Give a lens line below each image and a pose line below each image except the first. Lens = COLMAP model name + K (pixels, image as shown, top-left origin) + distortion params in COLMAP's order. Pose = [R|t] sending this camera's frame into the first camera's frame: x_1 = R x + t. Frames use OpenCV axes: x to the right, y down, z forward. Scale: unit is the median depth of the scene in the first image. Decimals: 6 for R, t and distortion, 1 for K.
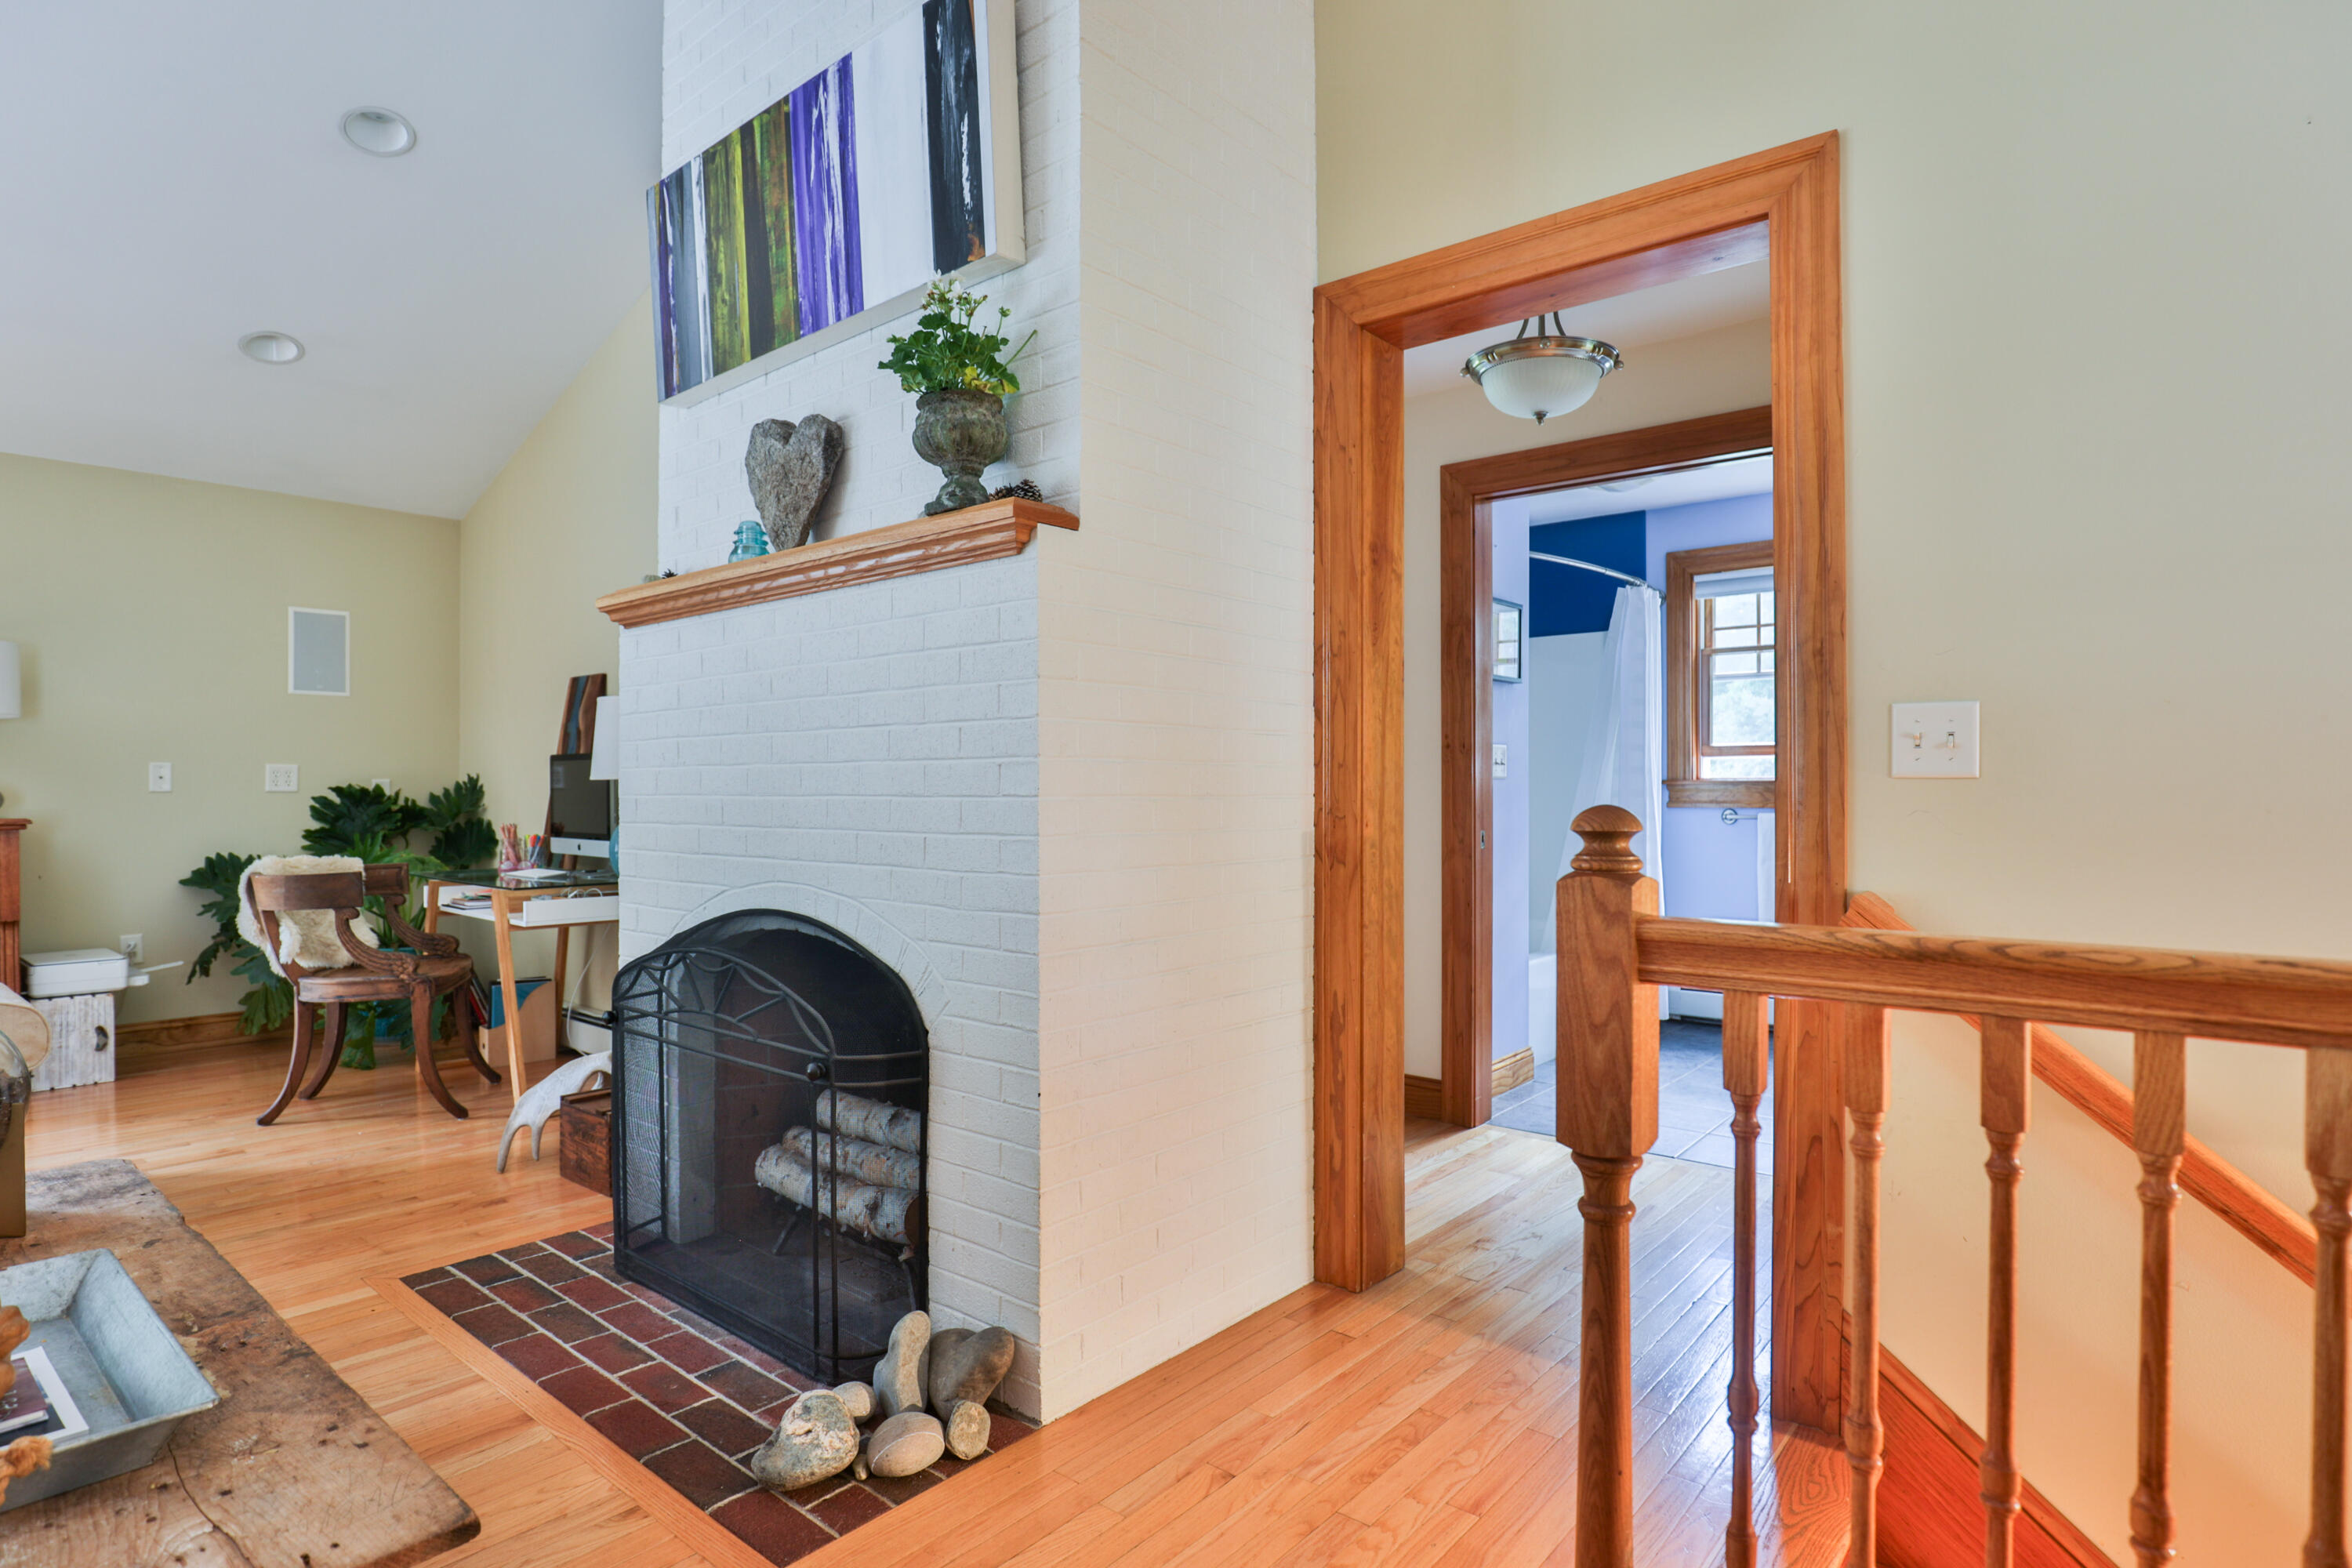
lens RADIAL K [[1189.1, 0, 1137.6], [0, 1189.1, 791.2], [0, 0, 1]] dist [-0.030847, 0.001964]
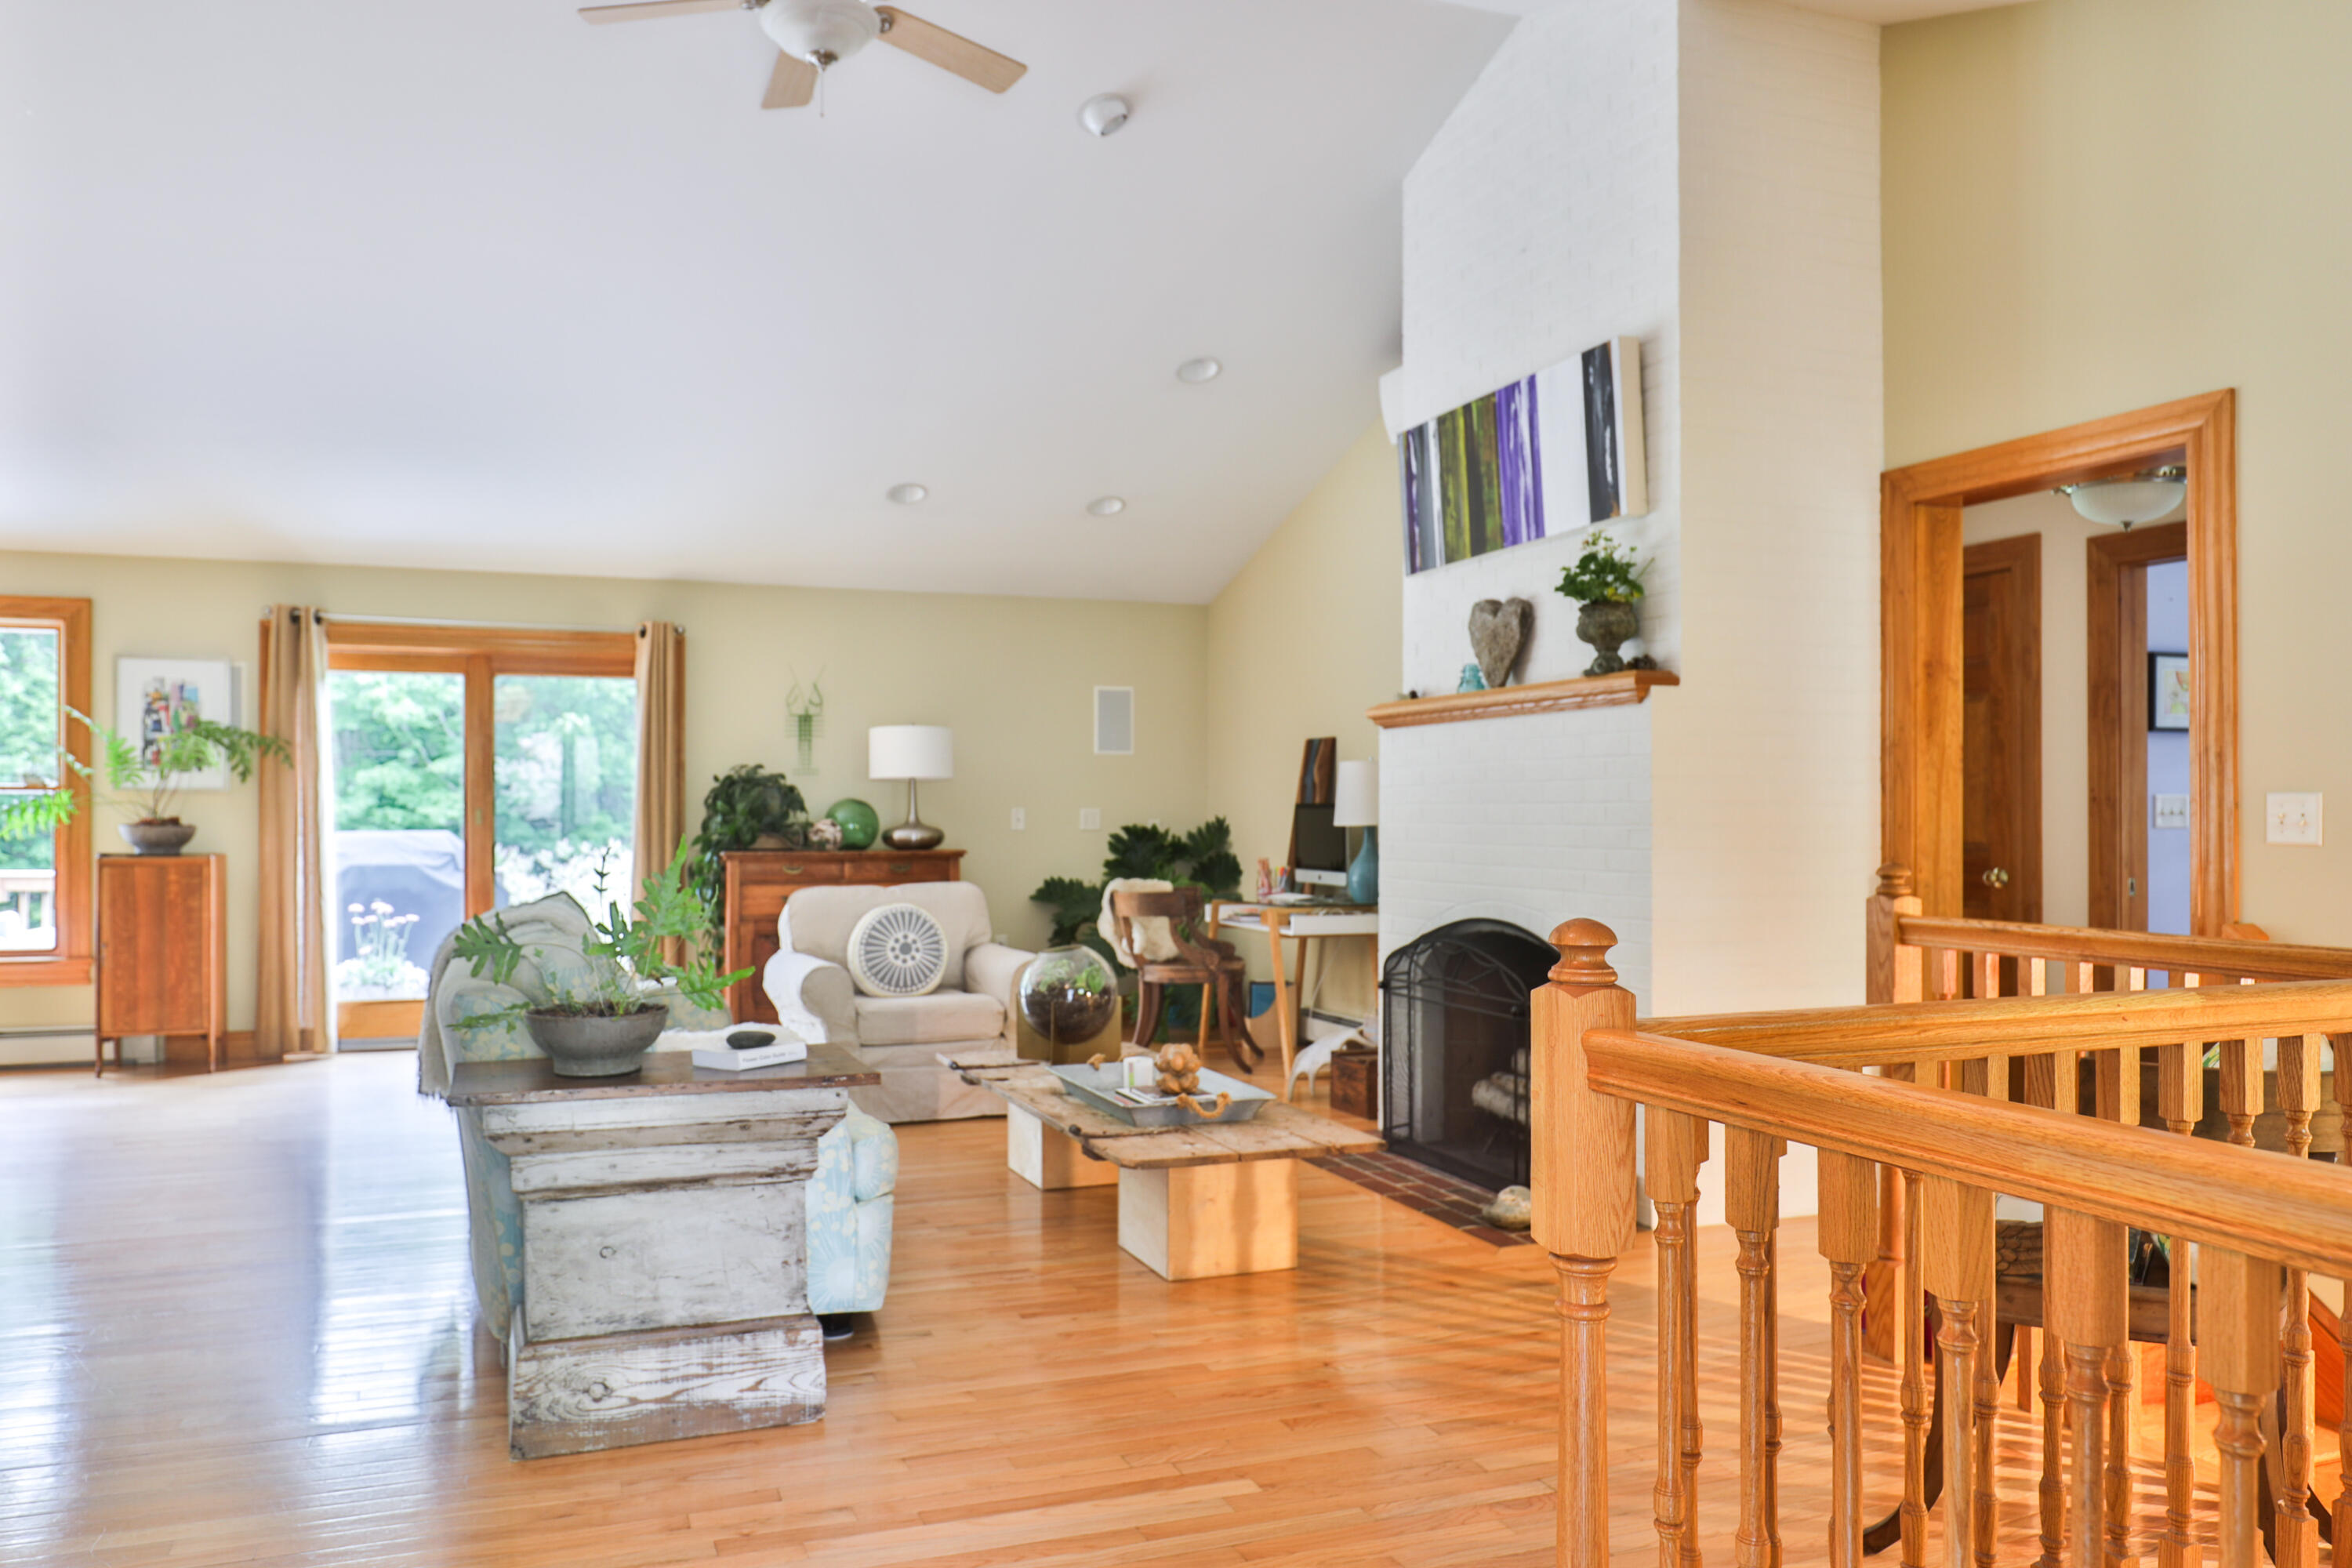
lens RADIAL K [[1569.6, 0, 1133.0], [0, 1569.6, 801.5], [0, 0, 1]] dist [-0.004663, -0.000469]
pose [[0.883698, -0.001628, -0.468055, 0.241516], [-0.002344, 0.999966, -0.007902, -0.035271], [0.468052, 0.008080, 0.883664, -1.021809]]
